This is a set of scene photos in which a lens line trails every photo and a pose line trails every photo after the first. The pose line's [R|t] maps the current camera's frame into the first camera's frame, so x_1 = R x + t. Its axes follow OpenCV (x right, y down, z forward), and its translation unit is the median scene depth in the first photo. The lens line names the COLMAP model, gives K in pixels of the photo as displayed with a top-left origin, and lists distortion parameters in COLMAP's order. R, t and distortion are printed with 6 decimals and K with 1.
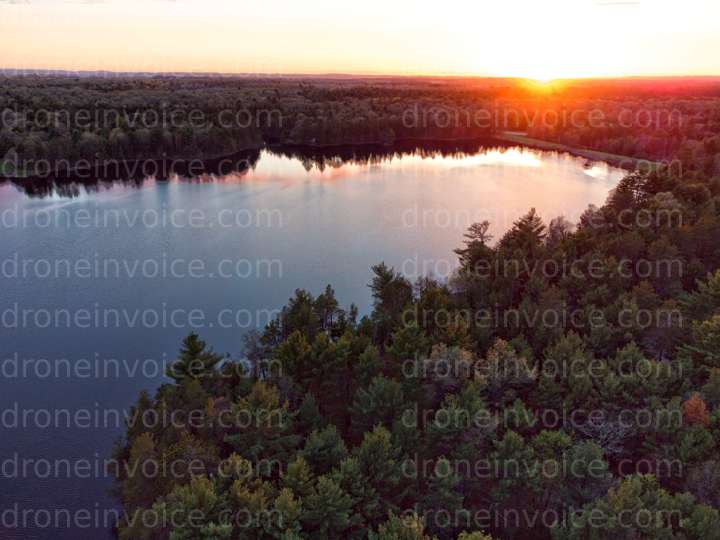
lens RADIAL K [[532.0, 0, 357.7], [0, 532.0, 274.5], [0, 0, 1]] dist [0.031805, -0.011426]
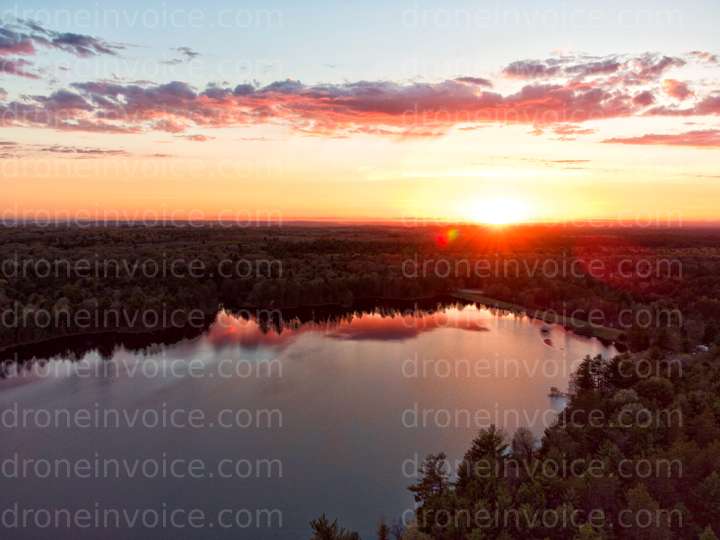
lens RADIAL K [[532.0, 0, 357.2], [0, 532.0, 271.8], [0, 0, 1]] dist [0.031805, -0.011426]
pose [[0.998058, -0.007891, 0.061791, 0.014756], [0.023331, 0.967096, -0.253342, -0.052007], [-0.057759, 0.254291, 0.965401, 0.022196]]
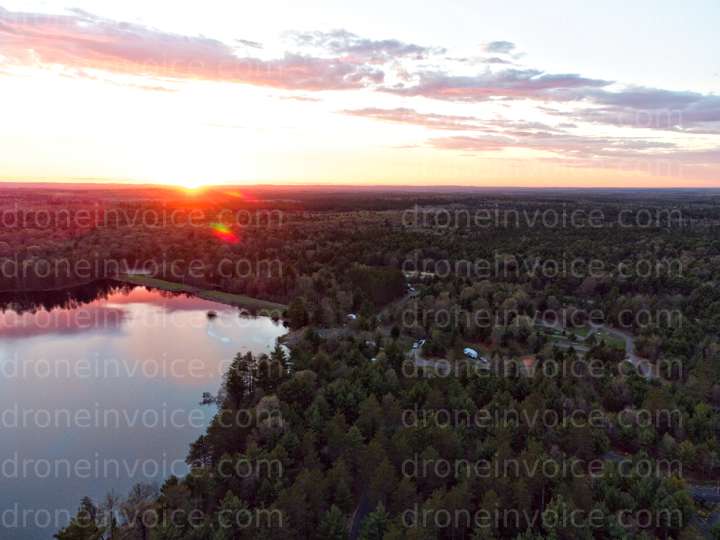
lens RADIAL K [[532.0, 0, 355.4], [0, 532.0, 274.5], [0, 0, 1]] dist [0.031805, -0.011426]
pose [[0.816687, -0.095370, 0.569146, 0.087730], [0.196007, 0.973460, -0.118137, -0.089549], [-0.542775, 0.208037, 0.813705, 0.073684]]
